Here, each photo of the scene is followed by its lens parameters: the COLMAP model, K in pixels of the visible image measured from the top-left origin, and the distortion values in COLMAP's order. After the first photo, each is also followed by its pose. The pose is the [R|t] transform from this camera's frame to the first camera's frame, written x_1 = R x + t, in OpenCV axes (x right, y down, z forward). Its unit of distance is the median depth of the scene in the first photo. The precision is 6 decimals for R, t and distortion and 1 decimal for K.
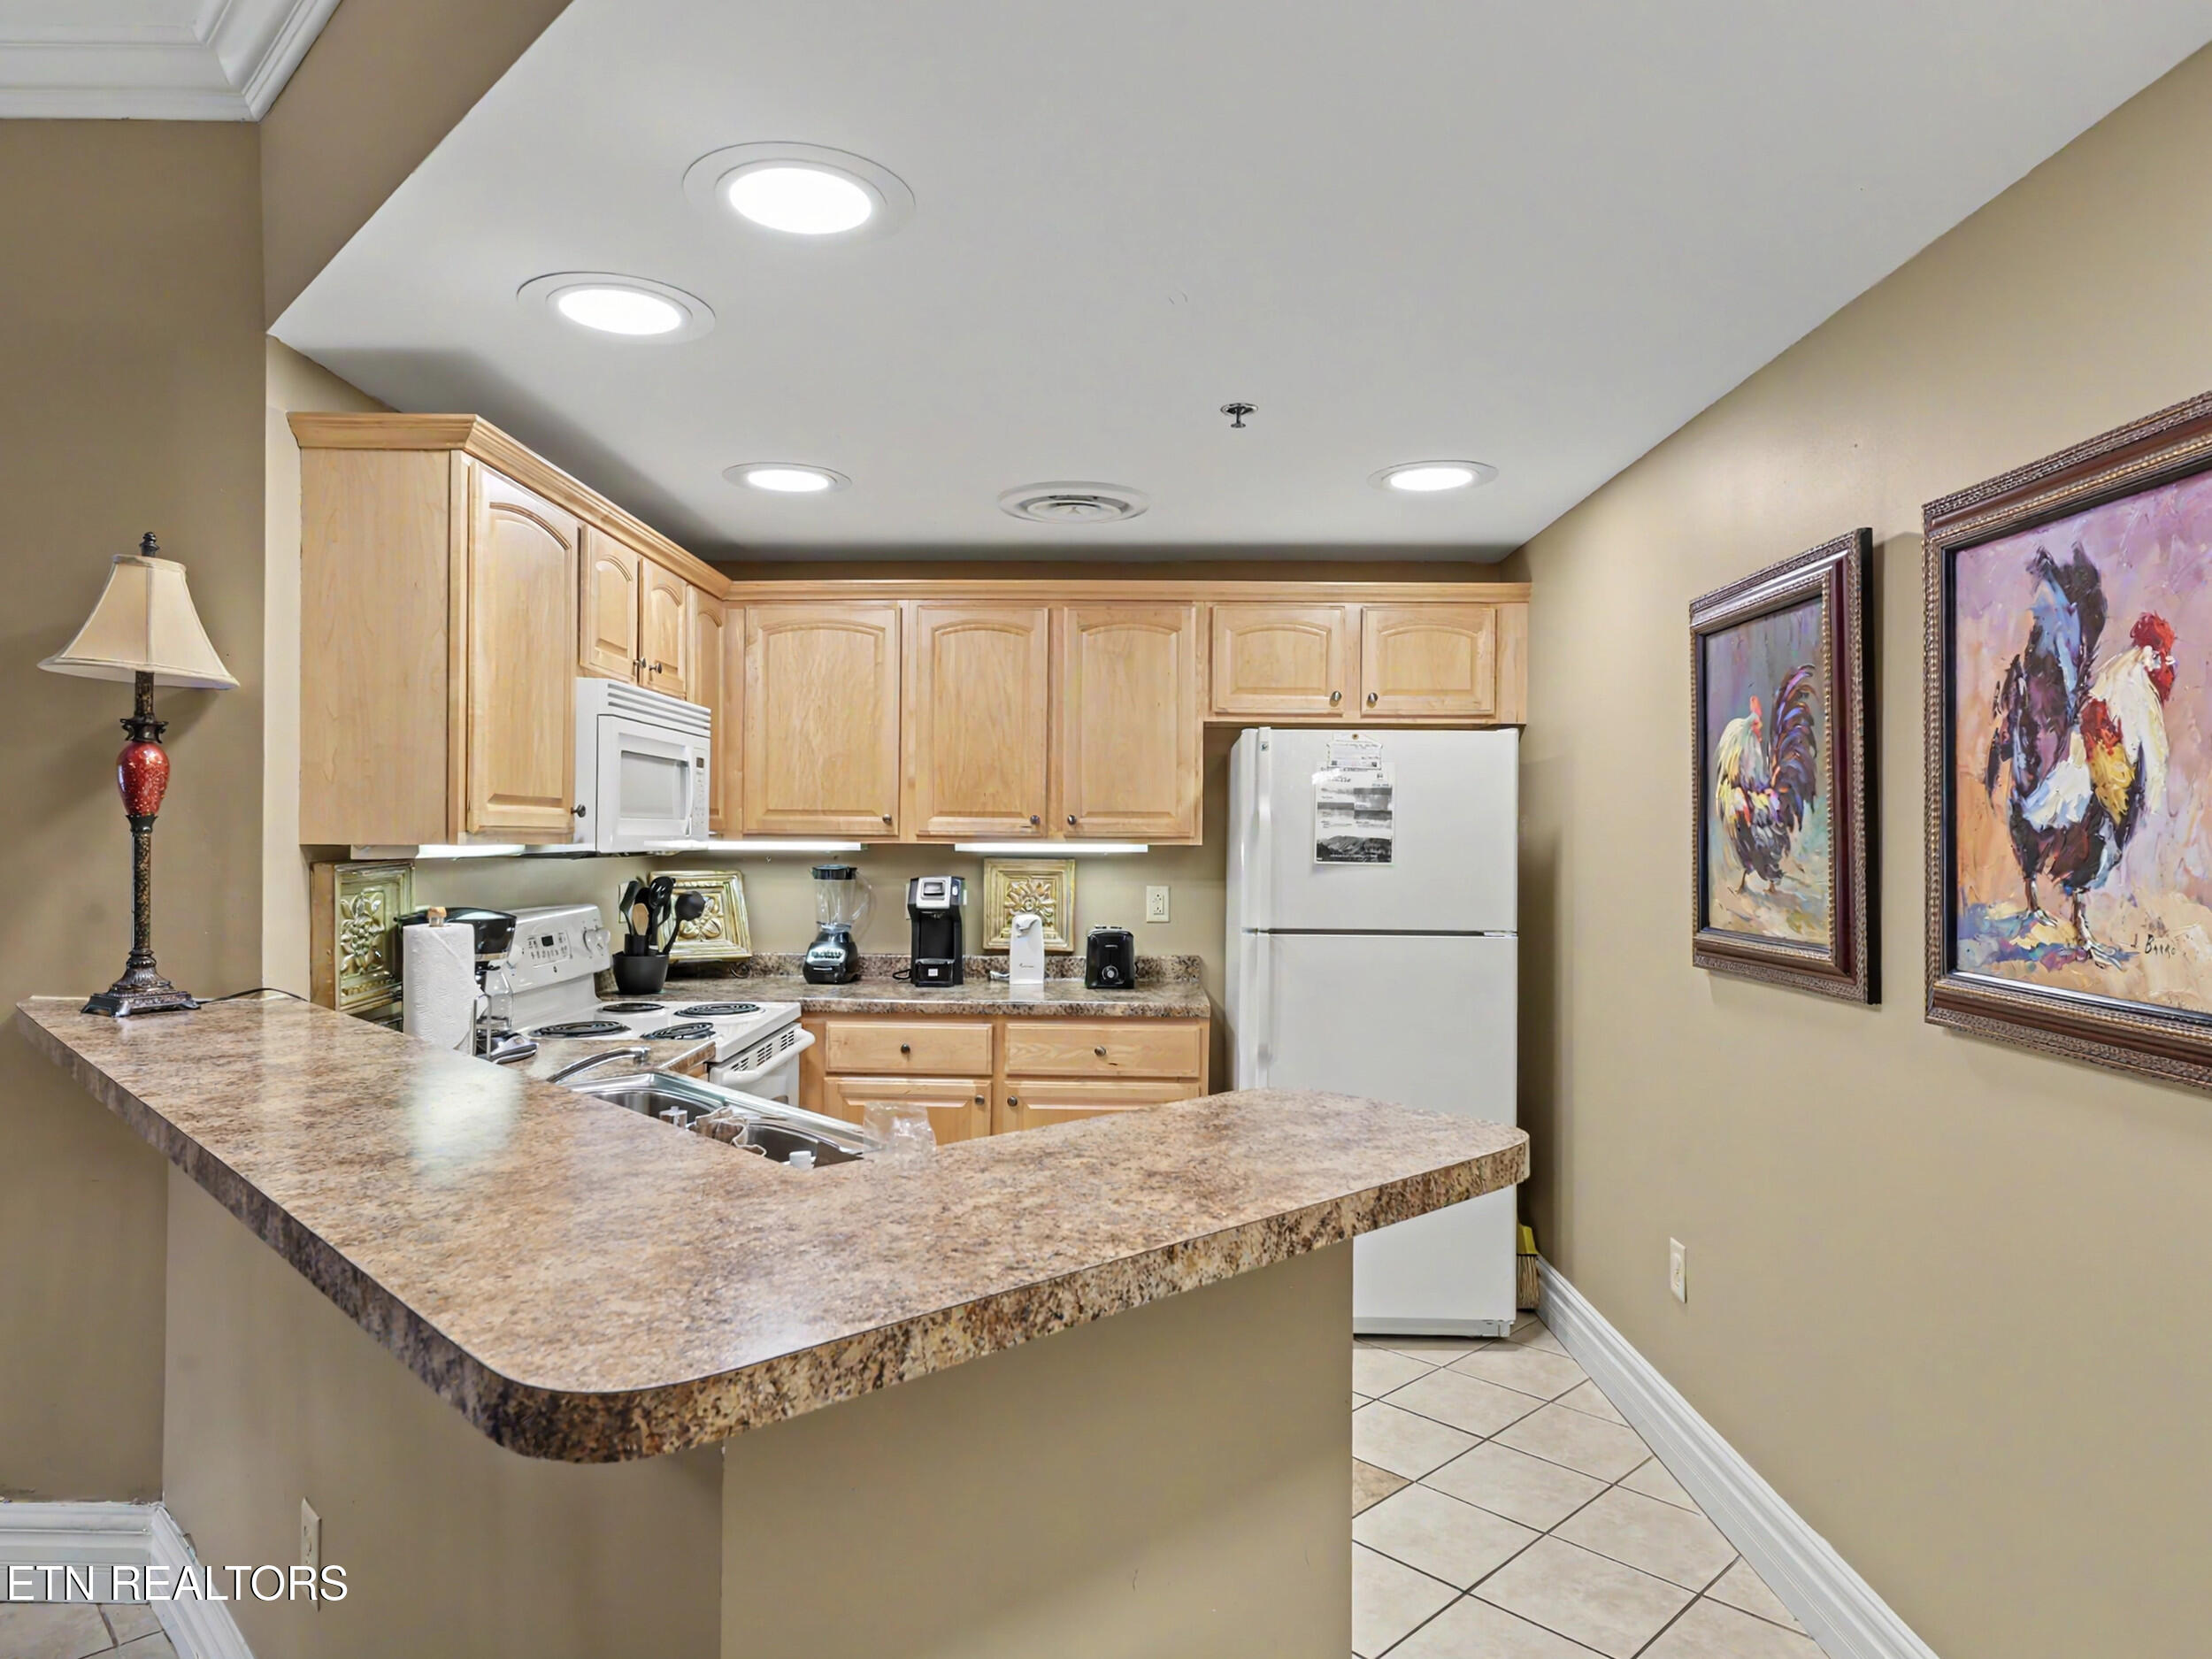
lens RADIAL K [[1334.9, 0, 1114.5], [0, 1334.9, 819.1], [0, 0, 1]] dist [0.009412, 0.008576]
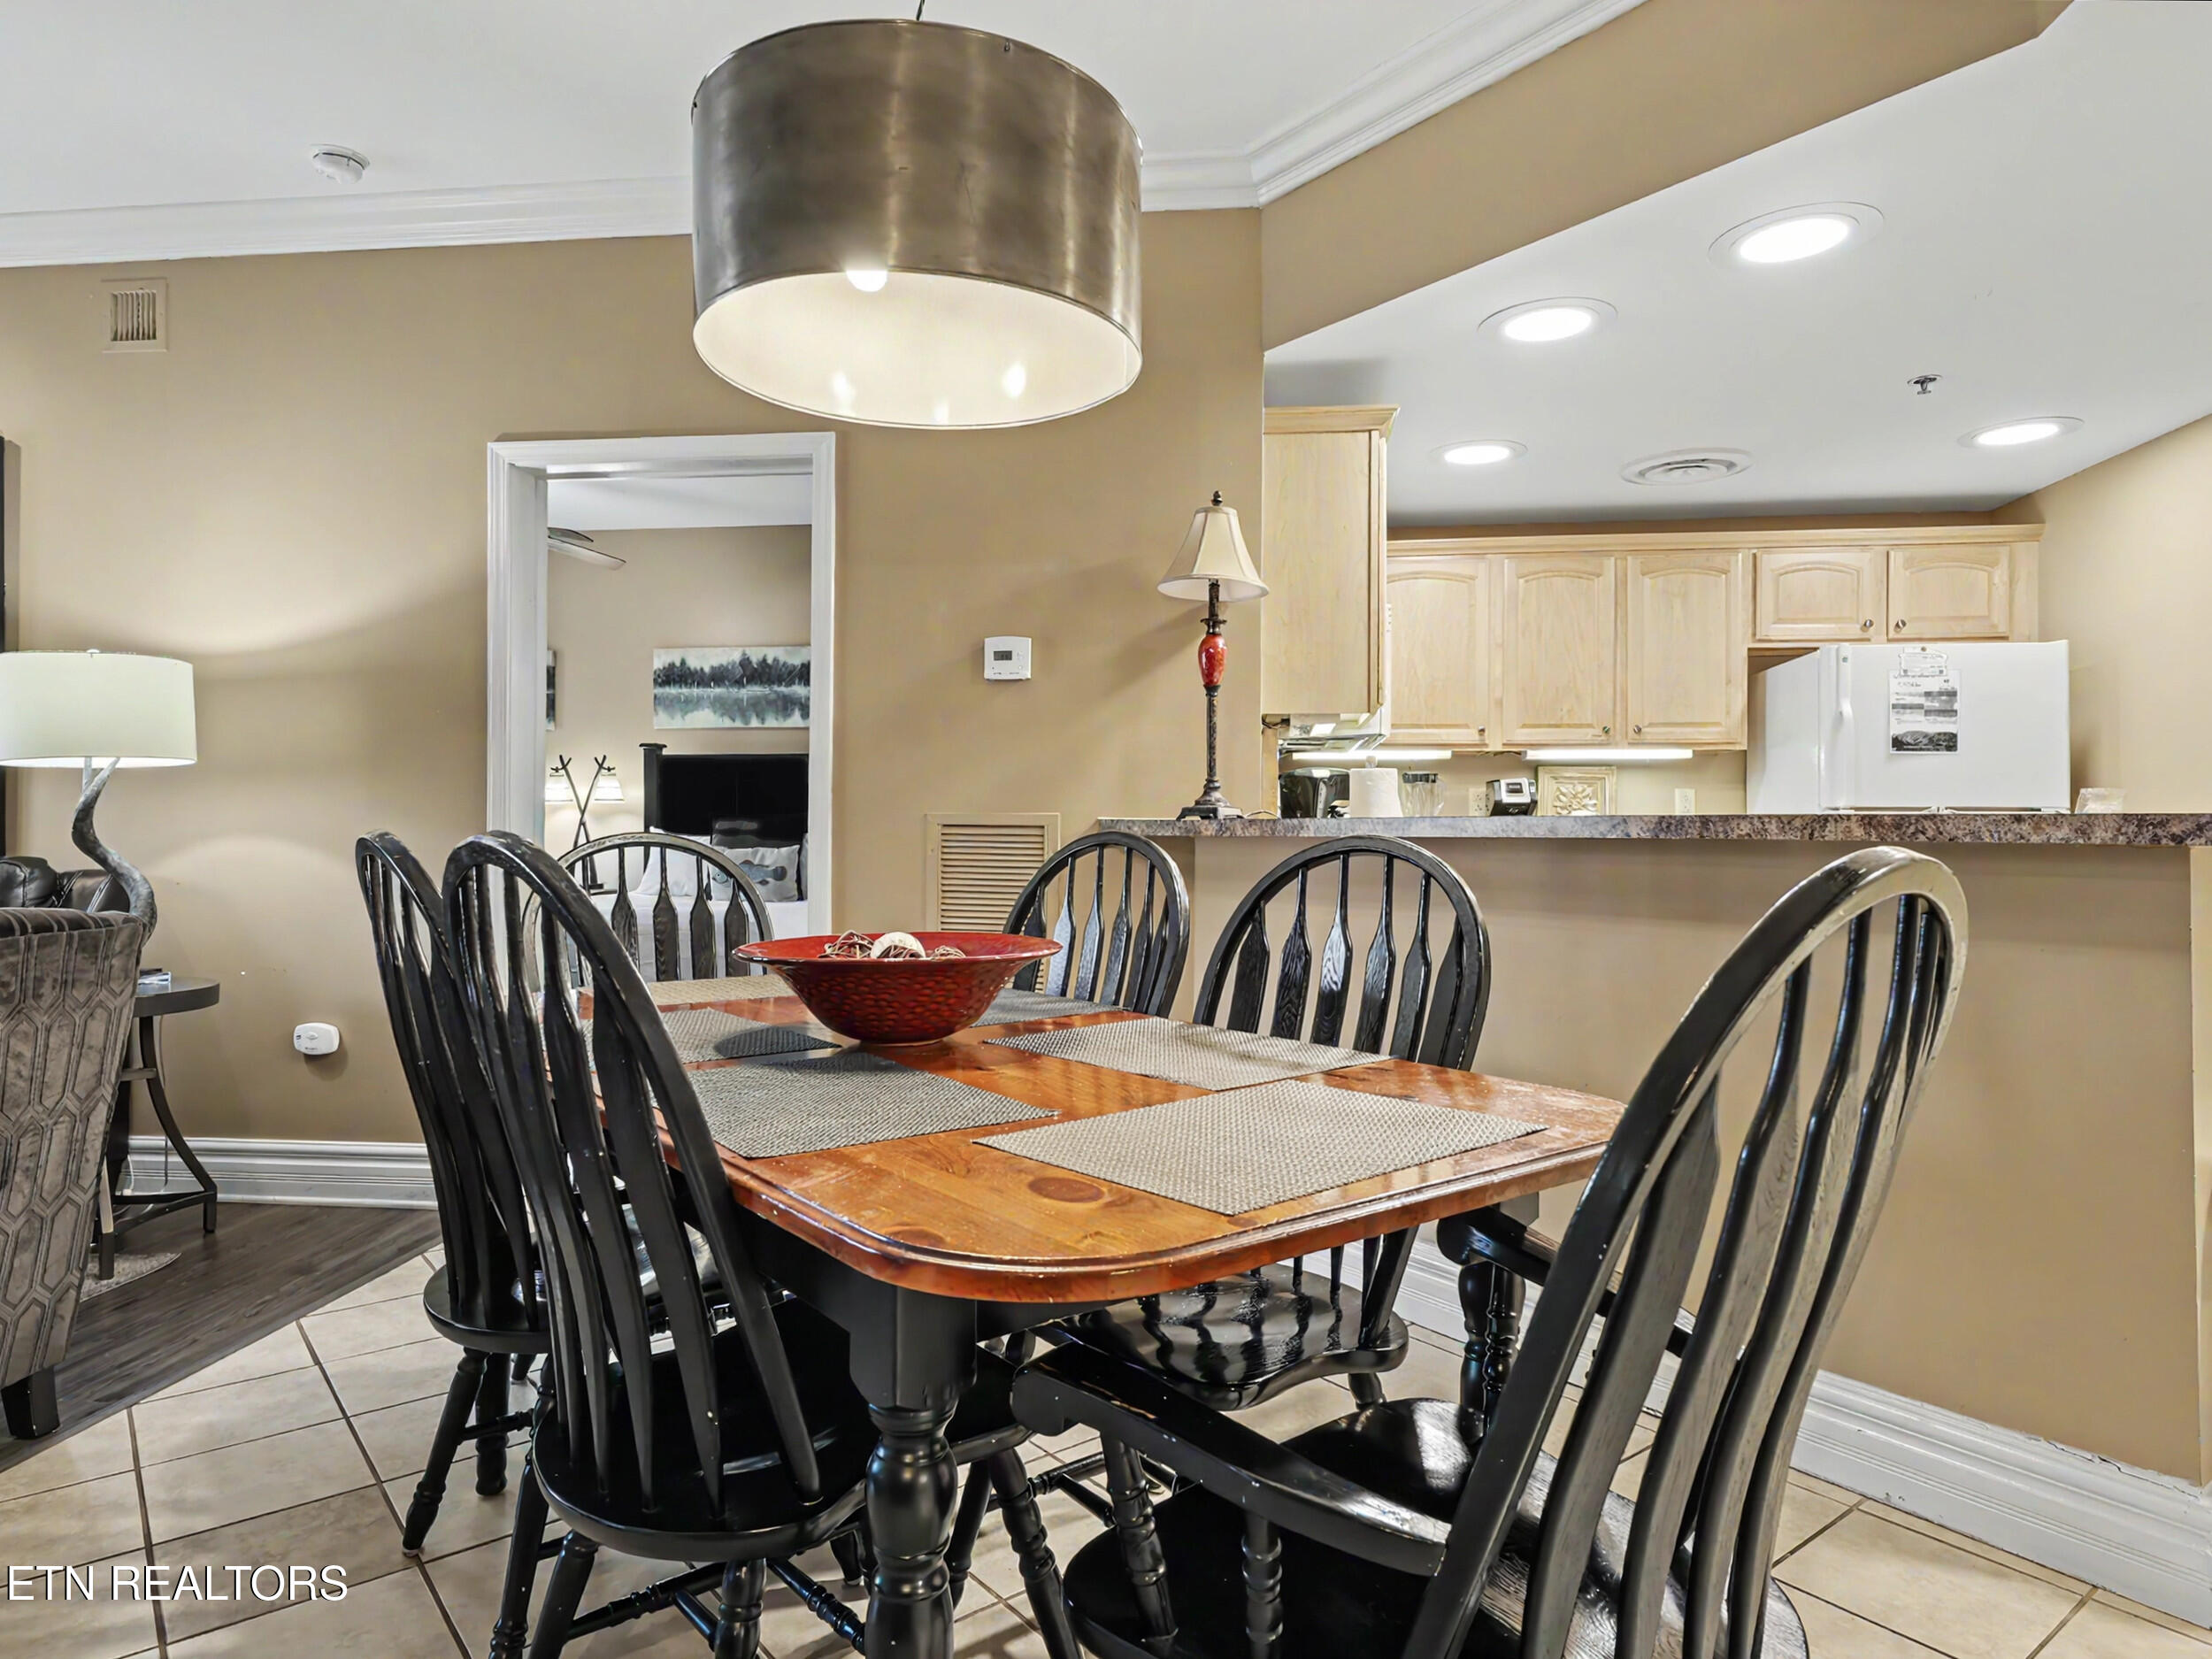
lens RADIAL K [[1334.9, 0, 1093.3], [0, 1334.9, 828.3], [0, 0, 1]] dist [0.009412, 0.008576]
pose [[0.995082, -0.001664, -0.099037, -0.404178], [0.002160, 0.999986, 0.004898, 0.083850], [0.099028, -0.005088, 0.995072, -0.265433]]
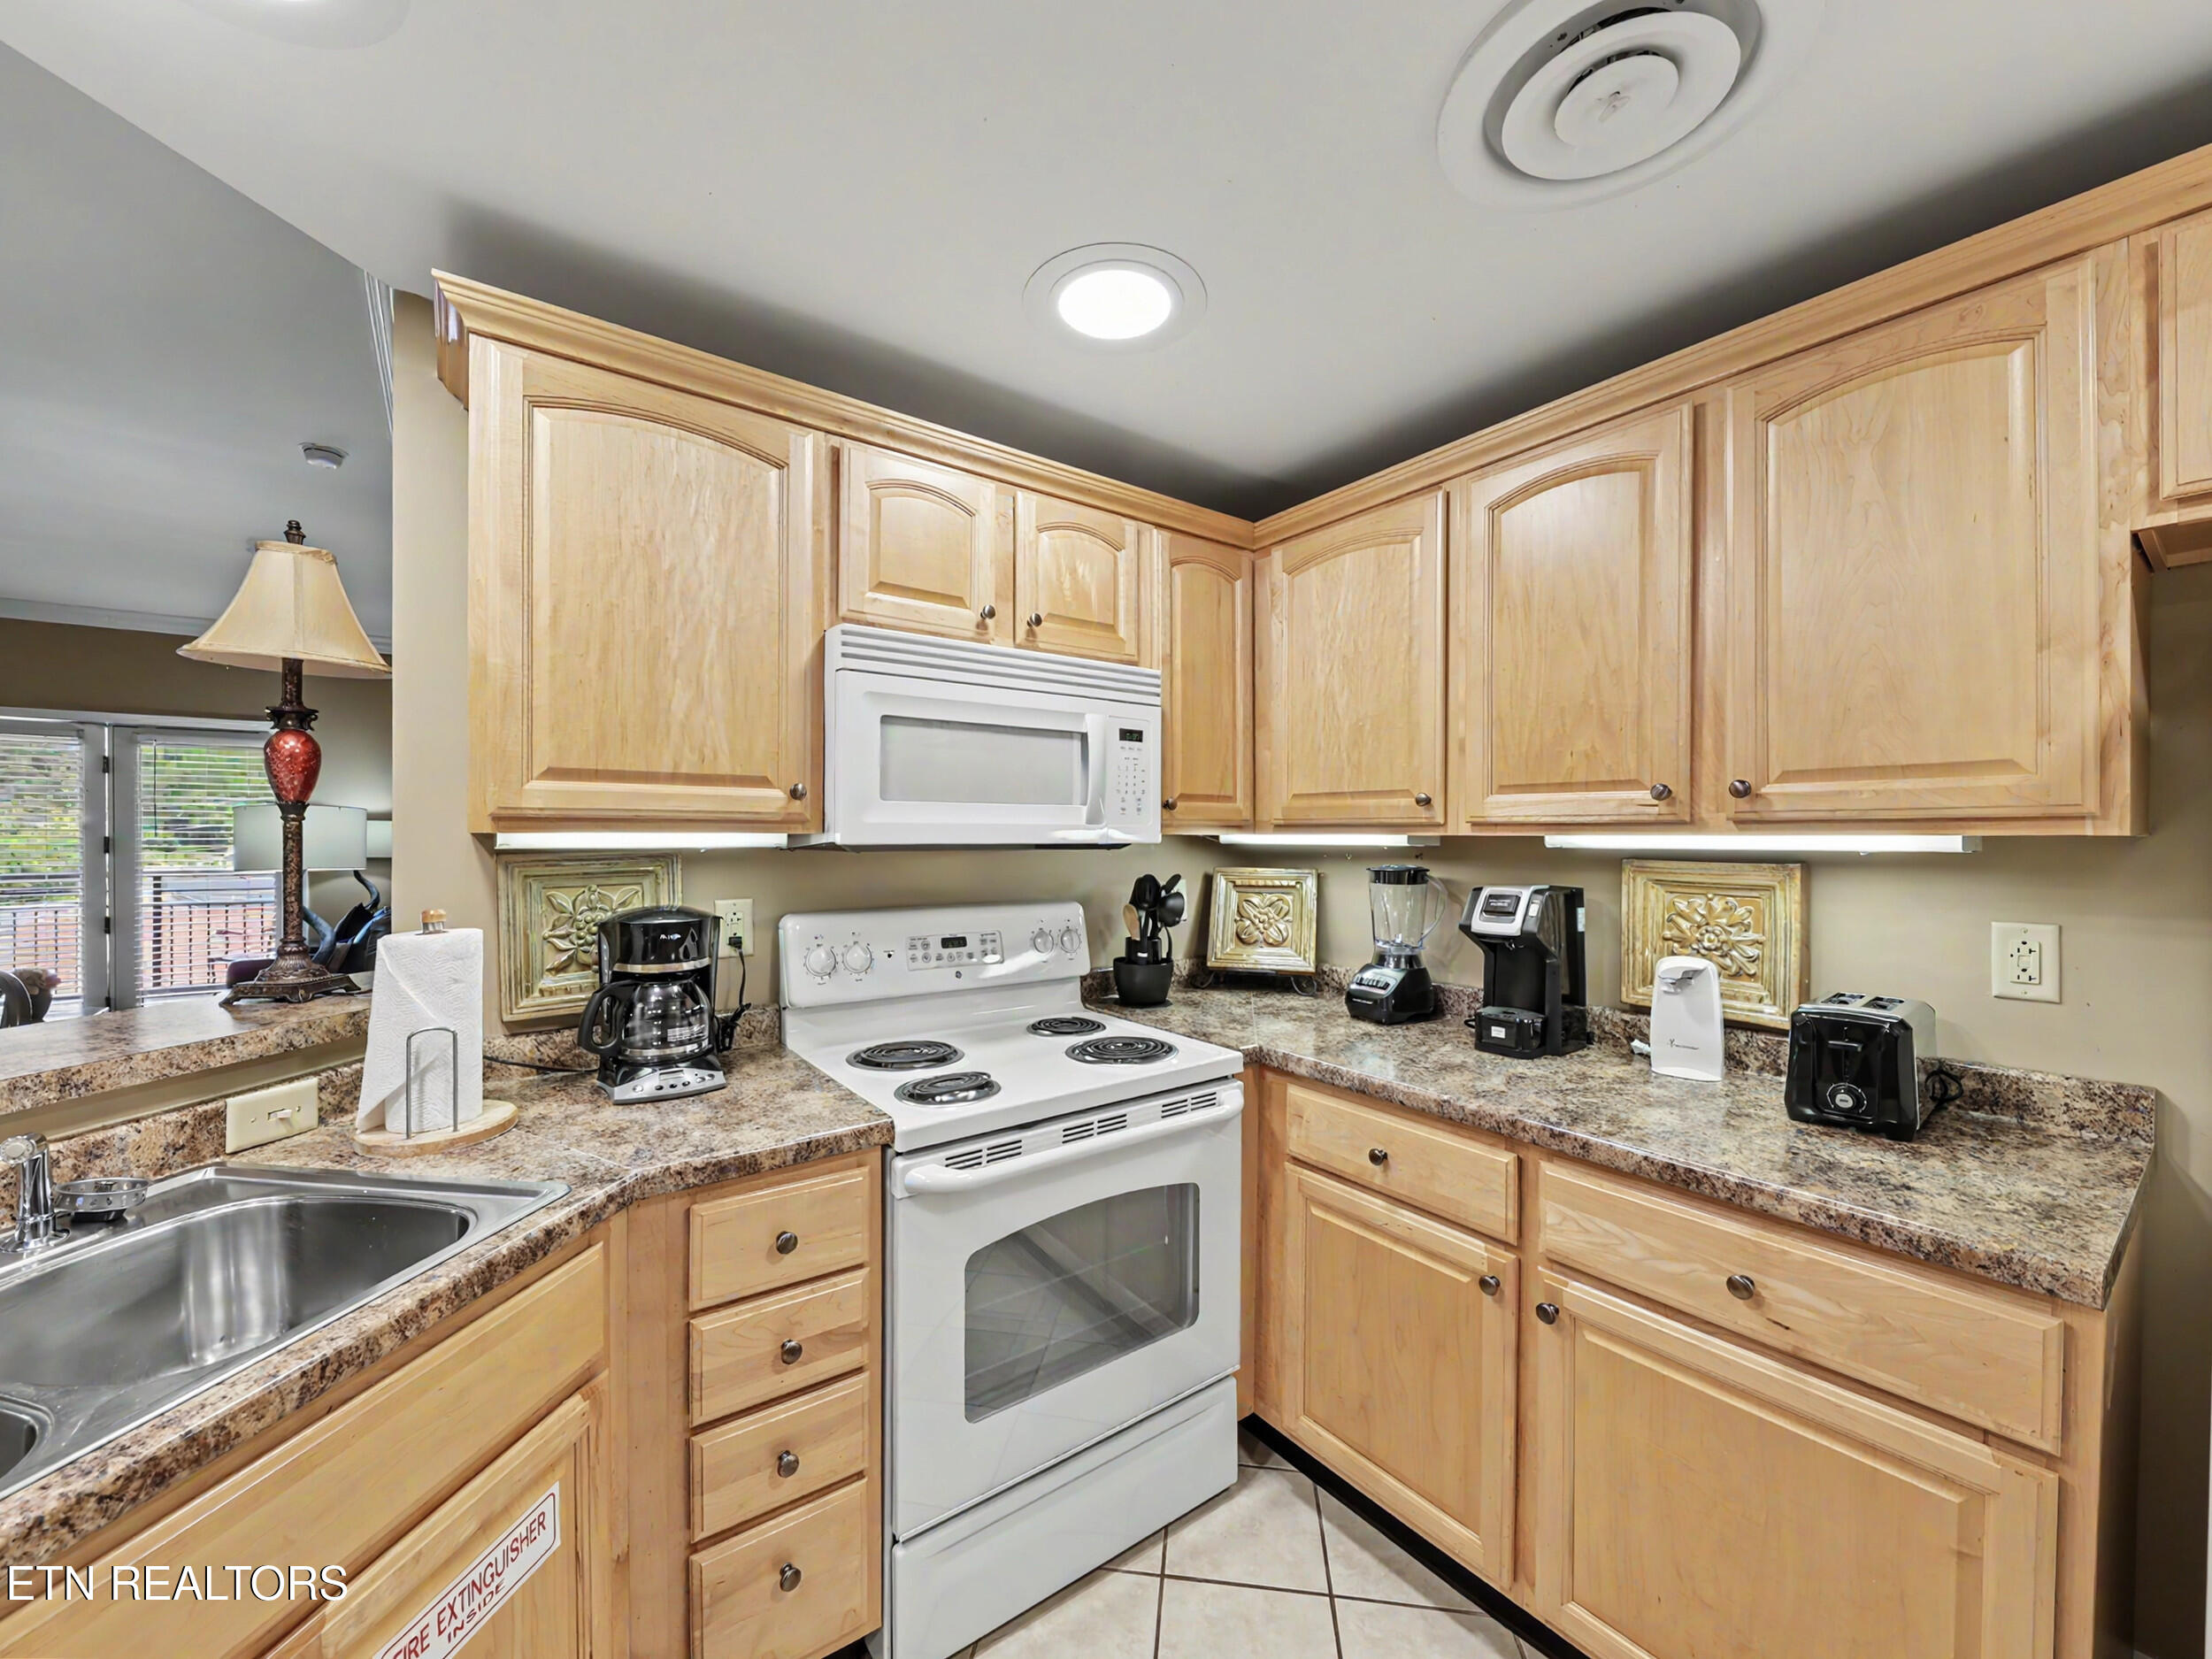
lens RADIAL K [[872.8, 0, 1094.2], [0, 872.8, 832.5], [0, 0, 1]] dist [0.009441, -0.005839]
pose [[0.601486, -0.008813, -0.798834, 0.088841], [0.012921, 0.999916, -0.001302, 0.015156], [0.798779, -0.009538, 0.601549, 0.588651]]
